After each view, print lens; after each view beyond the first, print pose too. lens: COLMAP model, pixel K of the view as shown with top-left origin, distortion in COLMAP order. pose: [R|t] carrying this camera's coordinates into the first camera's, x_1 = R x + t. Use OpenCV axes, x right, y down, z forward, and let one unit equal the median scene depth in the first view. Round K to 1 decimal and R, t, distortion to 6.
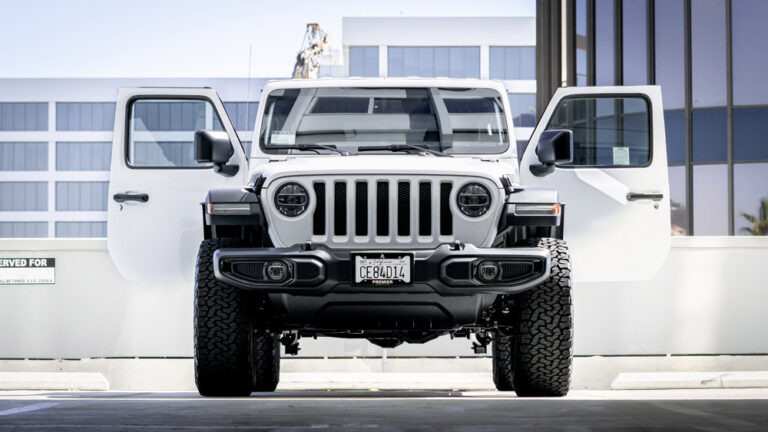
lens RADIAL K [[2893.5, 0, 384.0], [0, 2893.5, 216.0], [0, 0, 1]] dist [0.047524, 1.006140]
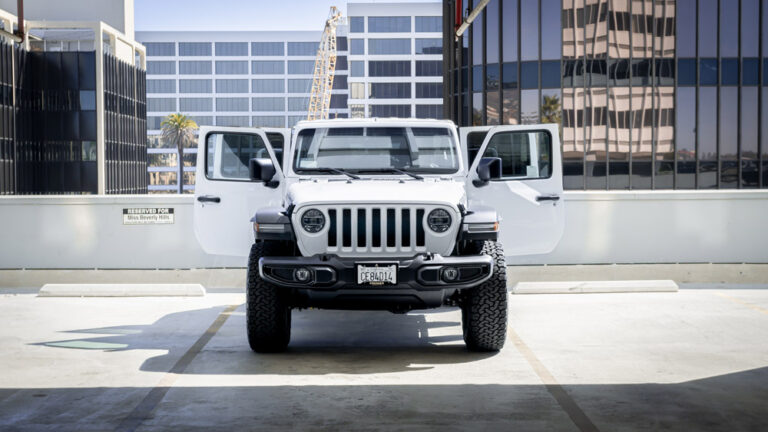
lens RADIAL K [[1292.4, 0, 373.6], [0, 1292.4, 215.5], [0, 0, 1]] dist [0.182943, 0.003825]
pose [[0.999976, -0.004699, 0.005174, -0.005069], [0.004178, 0.995334, 0.096401, -0.070626], [-0.005603, -0.096377, 0.995329, 0.359526]]
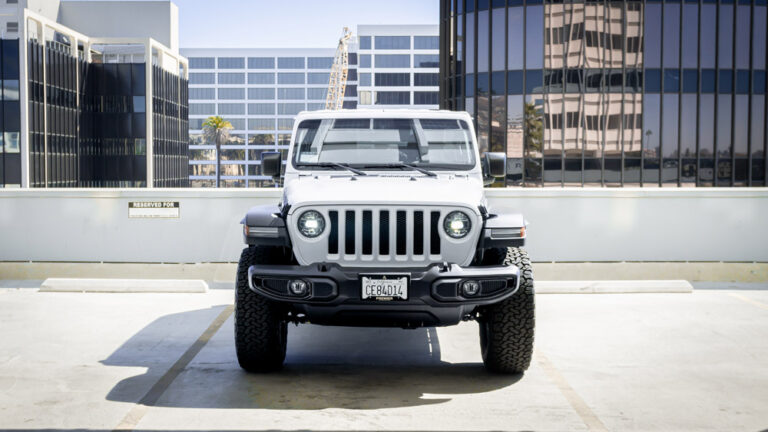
lens RADIAL K [[1064.0, 0, 353.7], [0, 1064.0, 214.7], [0, 0, 1]] dist [0.089370, -0.022144]
pose [[0.999844, 0.003187, -0.017396, -0.005607], [-0.001277, 0.994073, 0.108706, -0.059947], [0.017640, -0.108667, 0.993922, 0.544852]]
